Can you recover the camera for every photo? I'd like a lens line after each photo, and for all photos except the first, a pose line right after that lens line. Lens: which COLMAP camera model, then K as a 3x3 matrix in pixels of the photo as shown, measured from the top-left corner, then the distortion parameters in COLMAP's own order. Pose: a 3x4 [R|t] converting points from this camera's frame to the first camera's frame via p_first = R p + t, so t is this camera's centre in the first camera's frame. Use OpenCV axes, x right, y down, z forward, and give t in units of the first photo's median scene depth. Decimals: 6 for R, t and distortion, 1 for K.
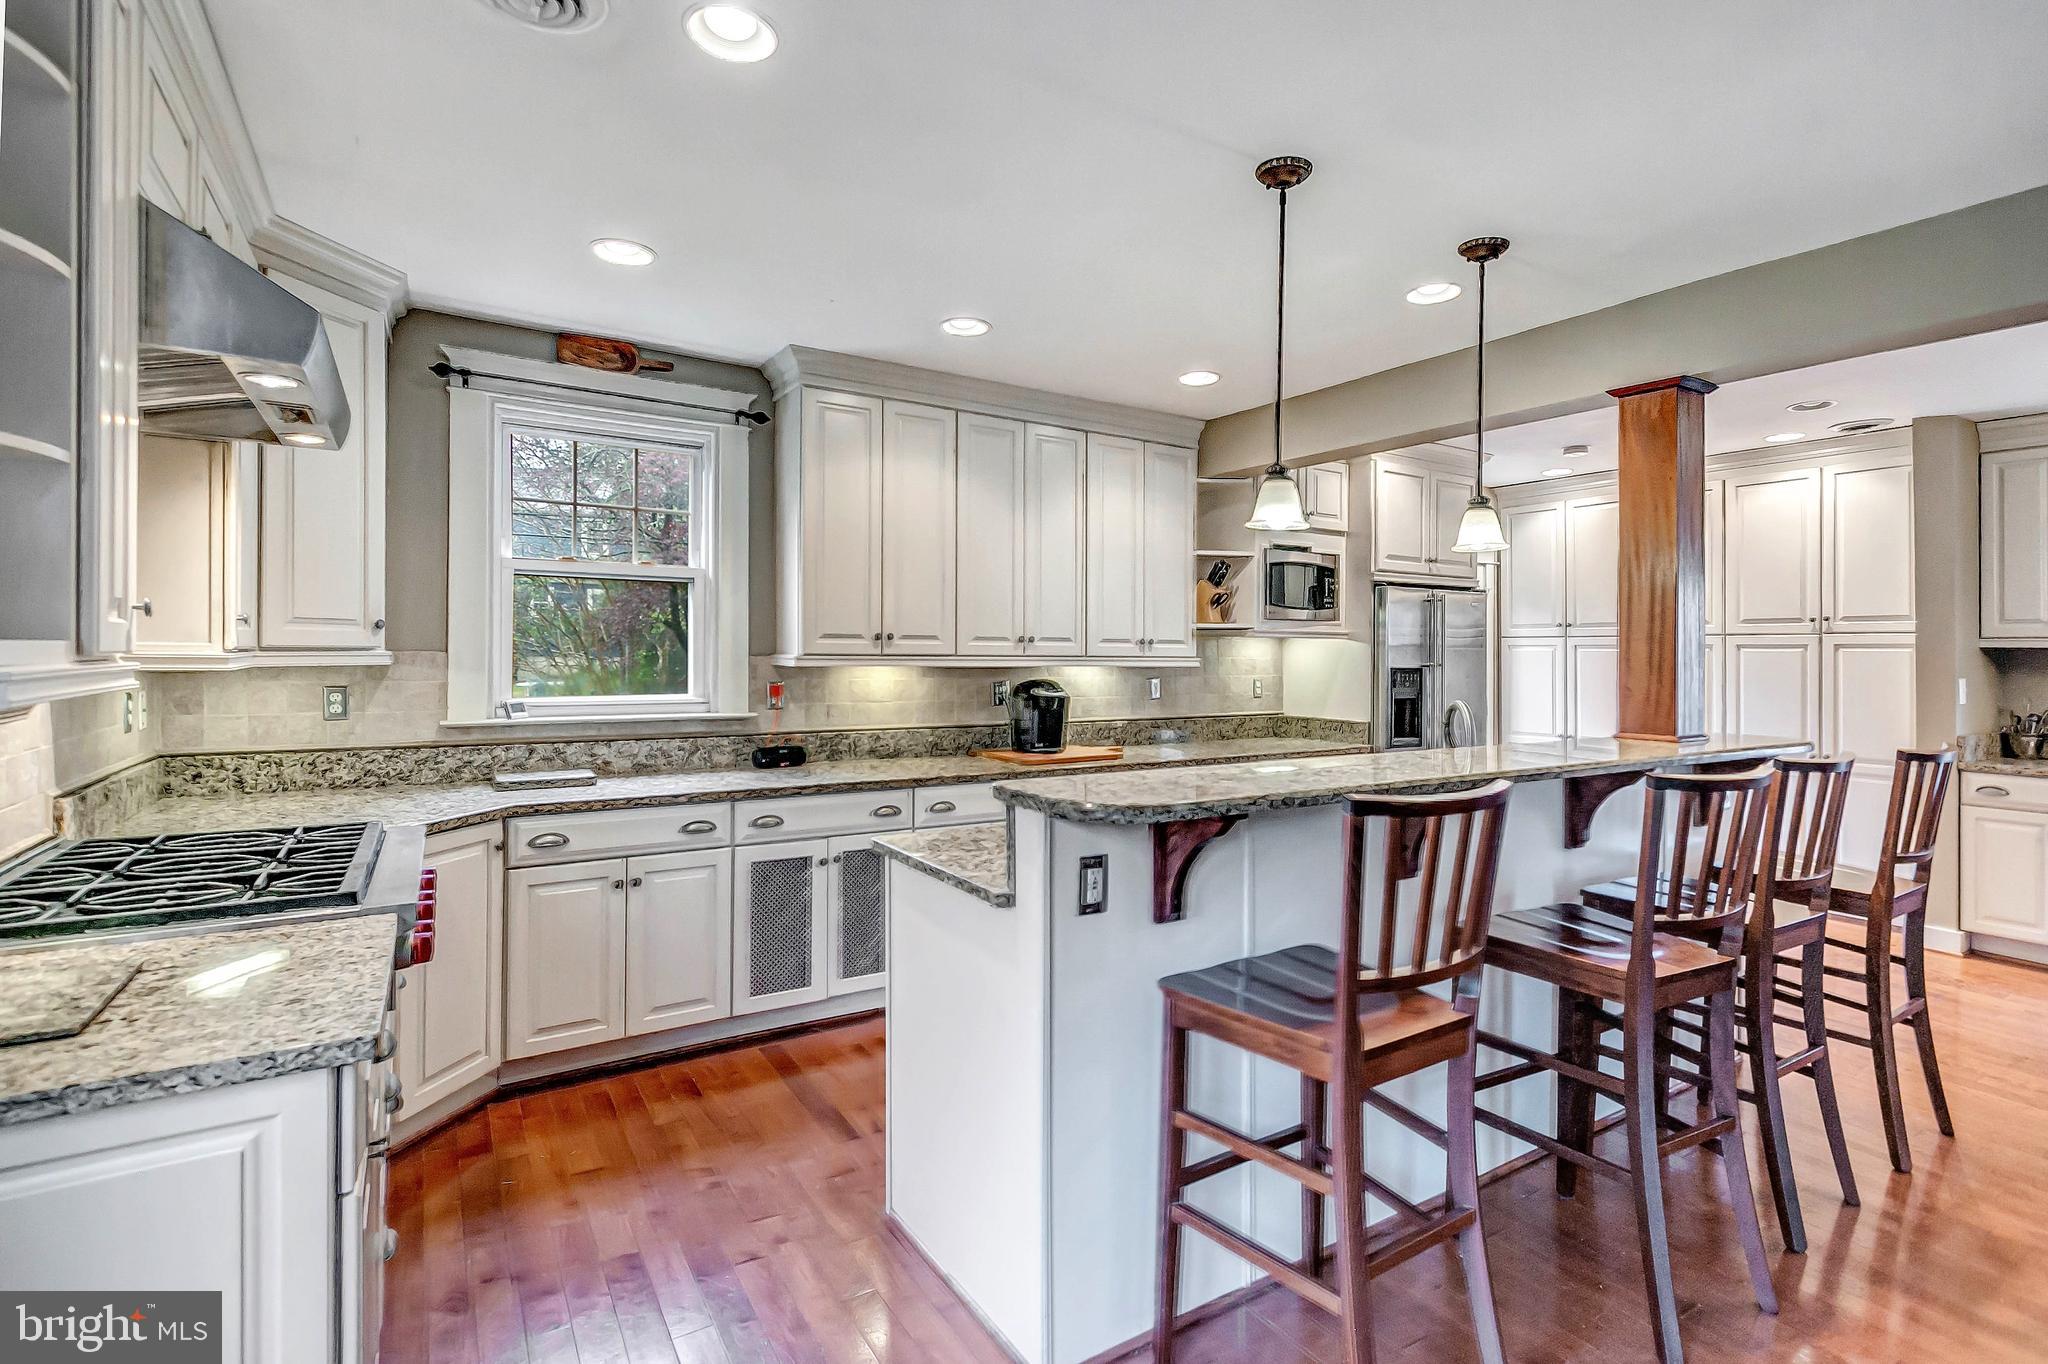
lens RADIAL K [[960.3, 0, 1044.9], [0, 960.3, 651.8], [0, 0, 1]] dist [0.006840, -0.002755]
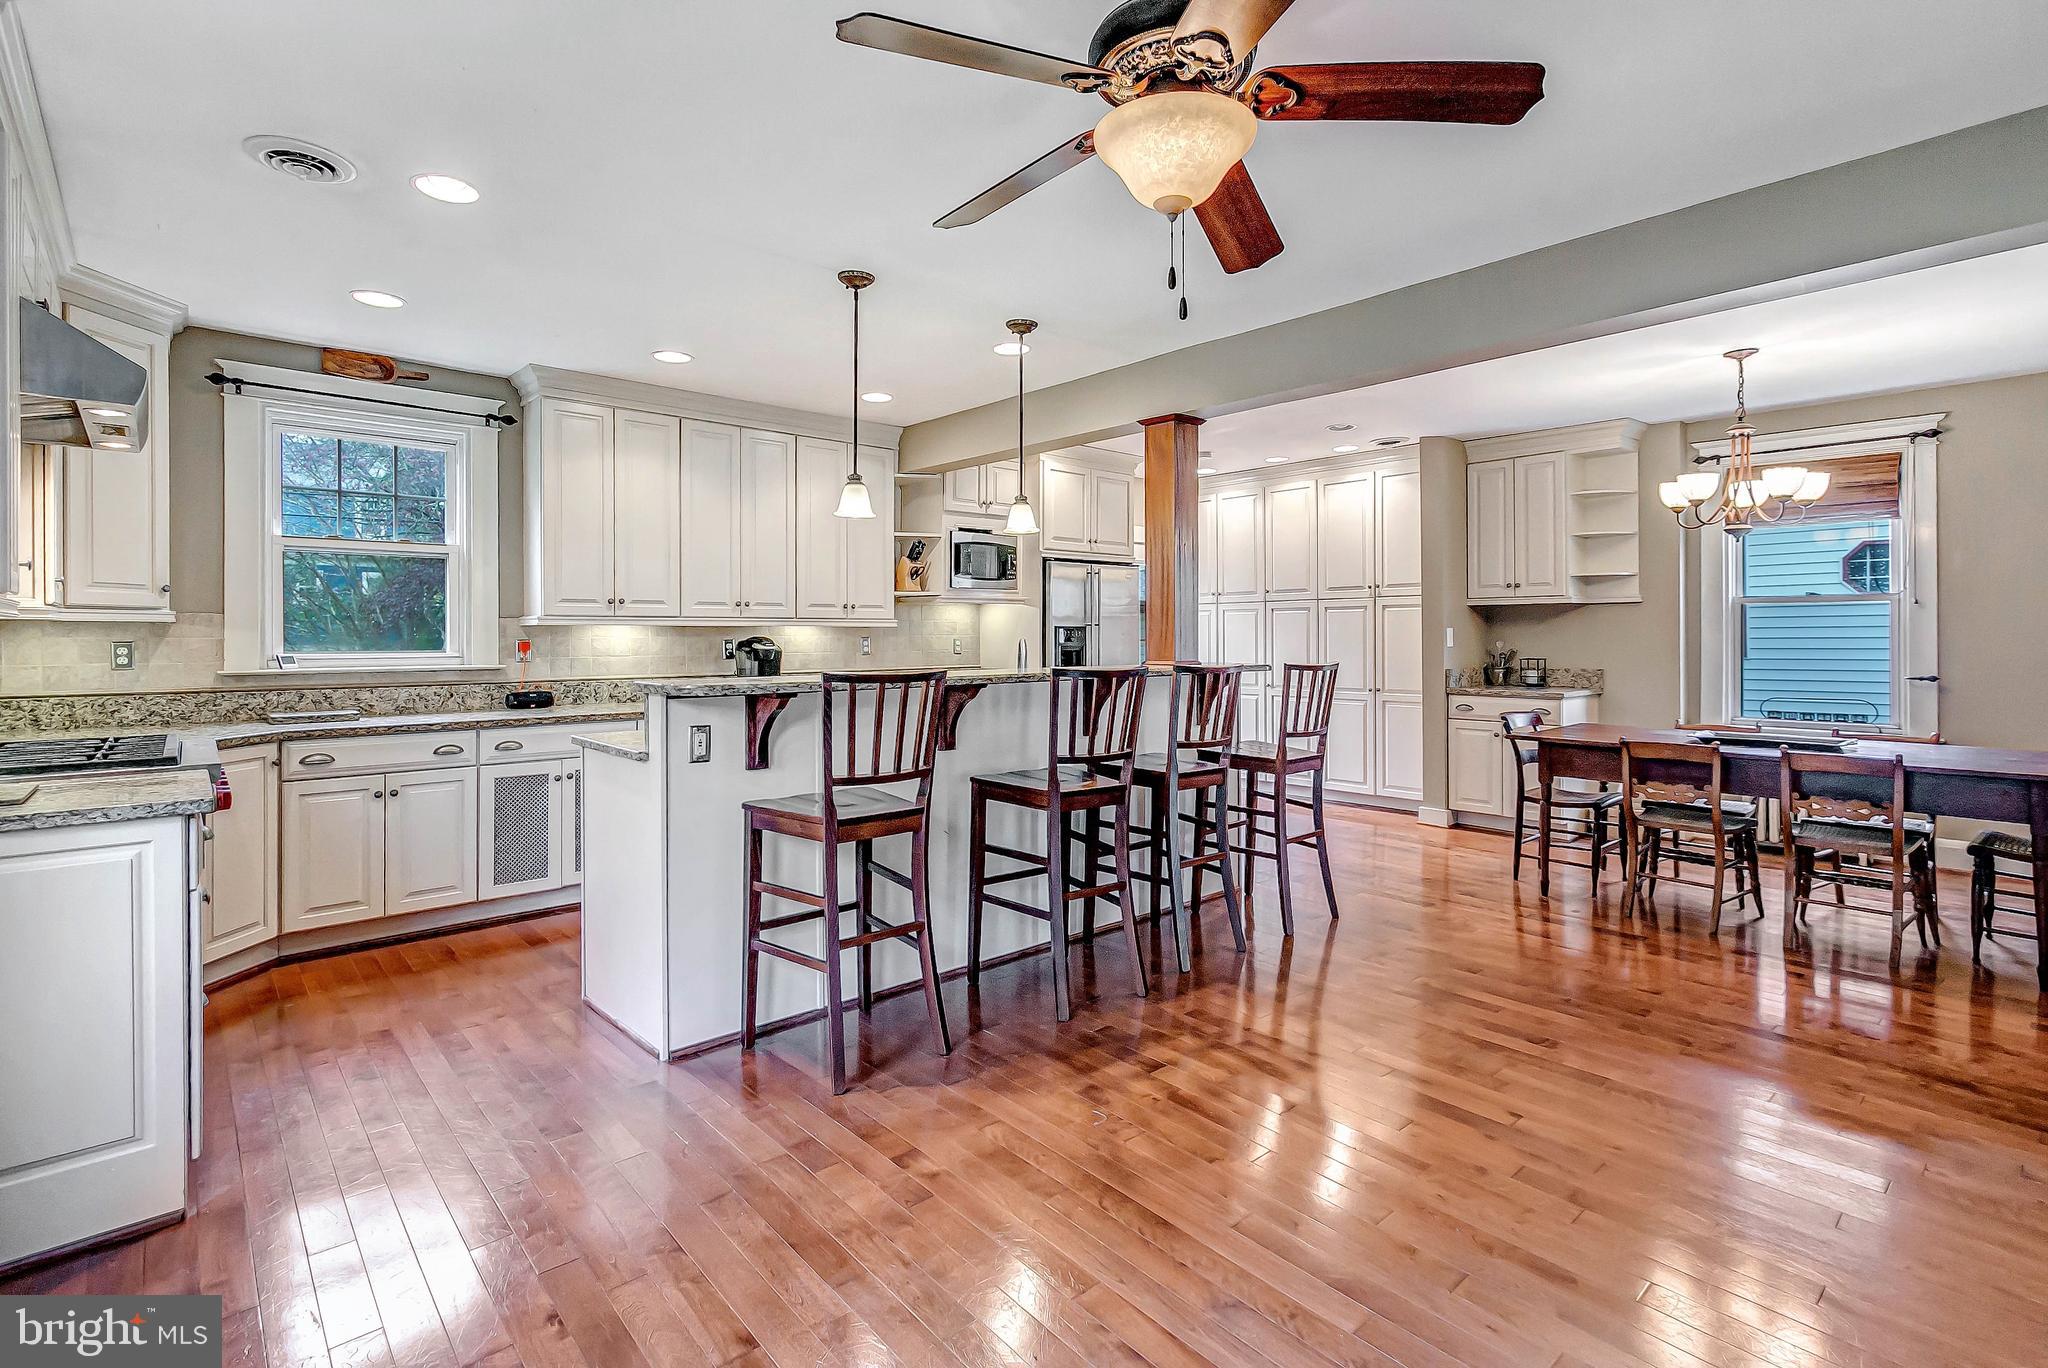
lens RADIAL K [[960.3, 0, 1019.4], [0, 960.3, 625.6], [0, 0, 1]] dist [0.006840, -0.002755]
pose [[0.988021, -0.011306, 0.153906, 0.166429], [0.012827, 0.999878, -0.008892, 0.036321], [-0.153787, 0.010760, 0.988045, -0.323586]]
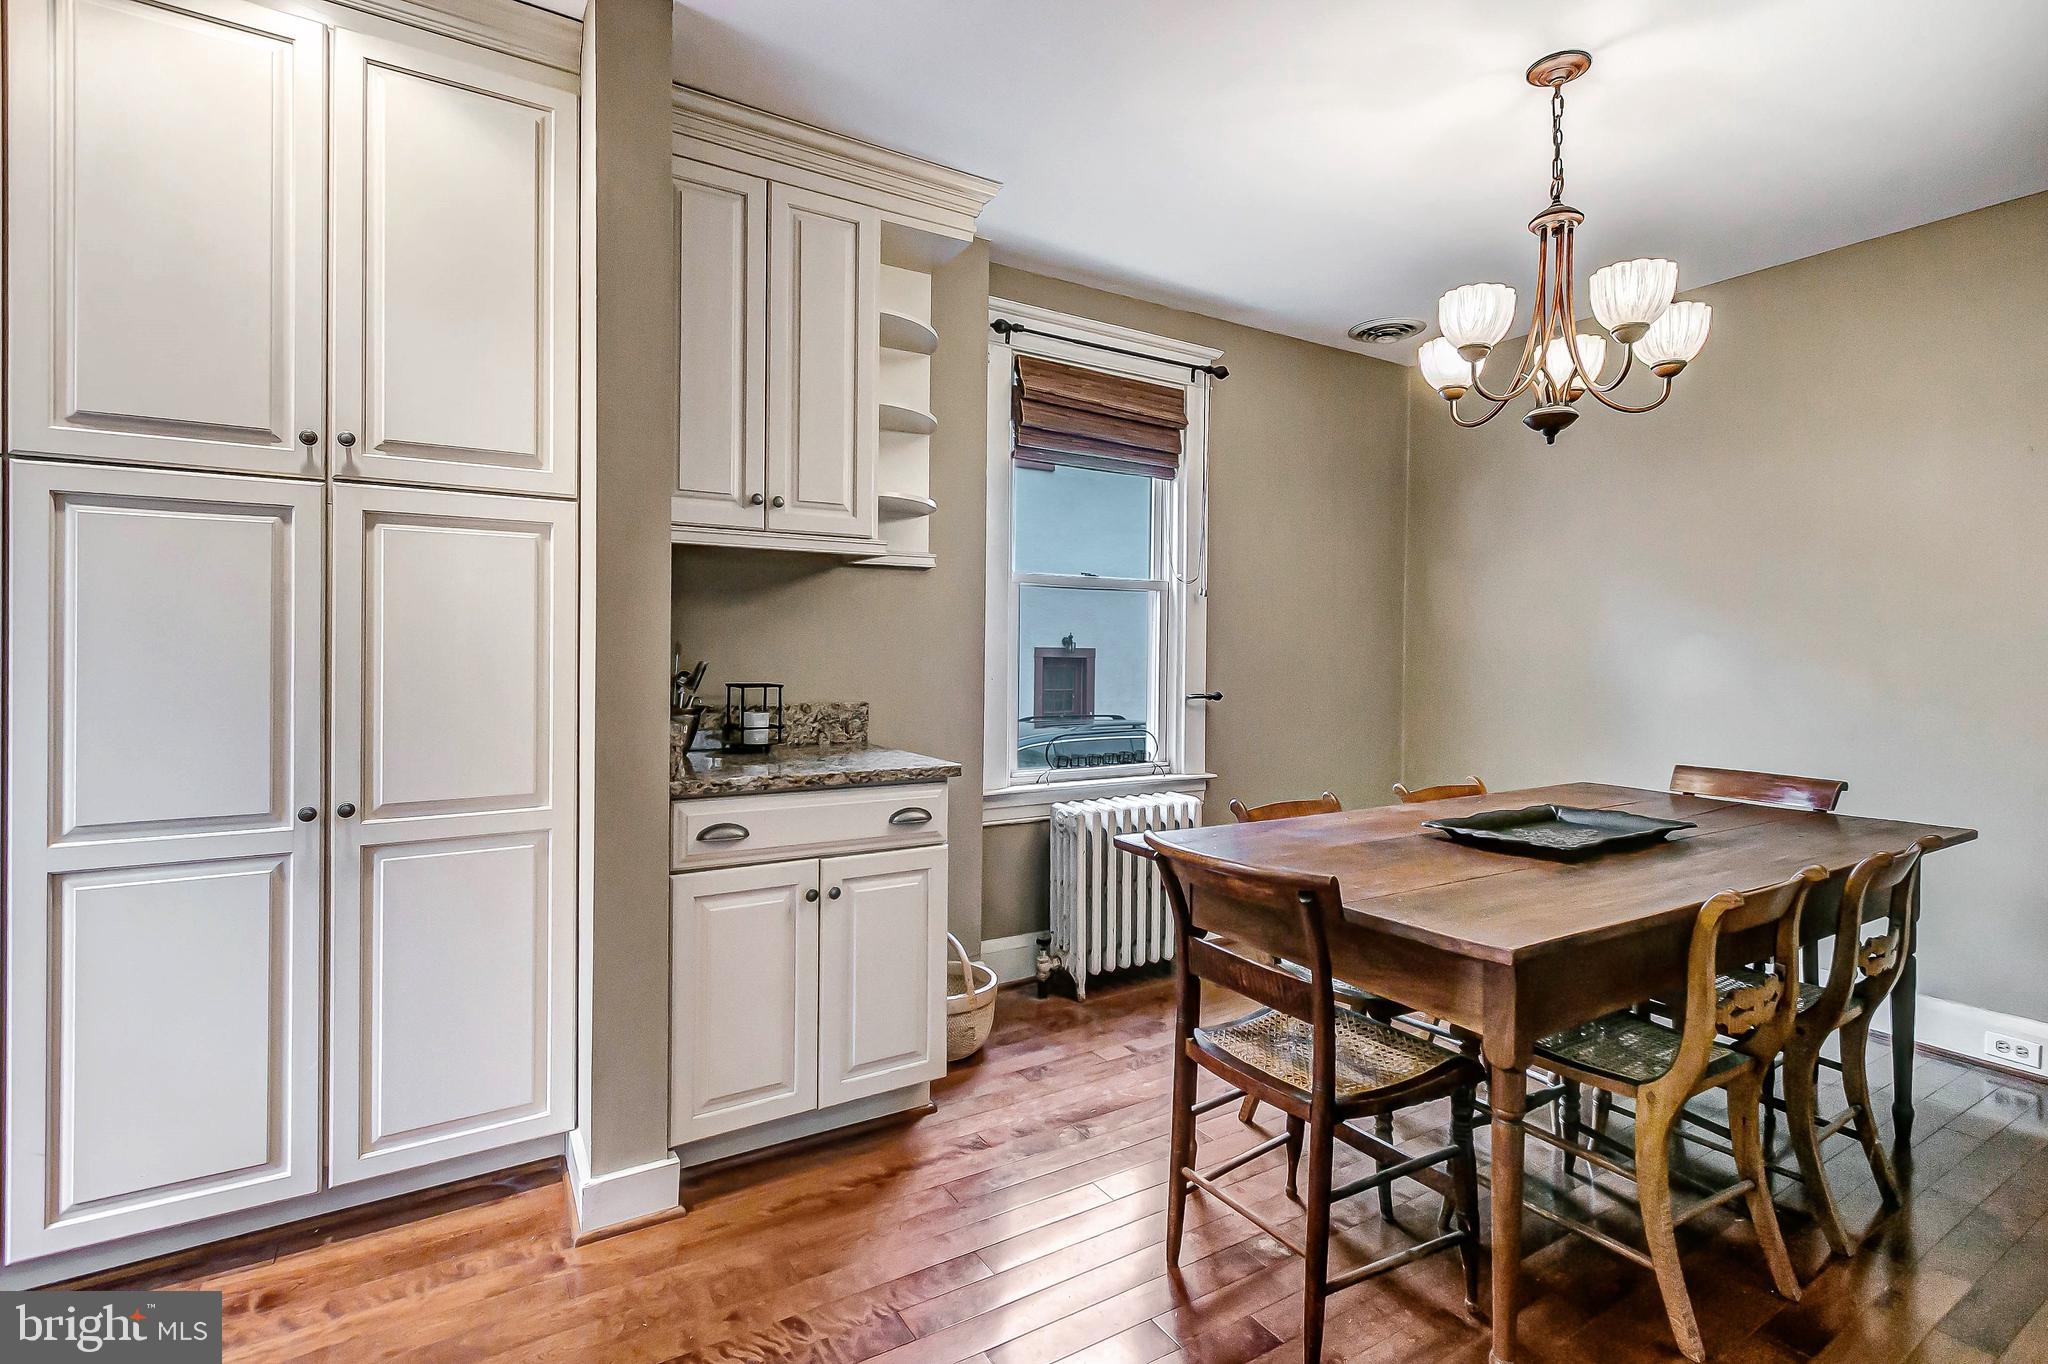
lens RADIAL K [[960.3, 0, 997.3], [0, 960.3, 656.4], [0, 0, 1]] dist [0.006840, -0.002755]
pose [[0.007229, -0.013828, 0.999878, 0.614174], [-0.004739, 0.999893, 0.013863, 0.059971], [-0.999963, -0.004839, 0.007163, 1.039048]]
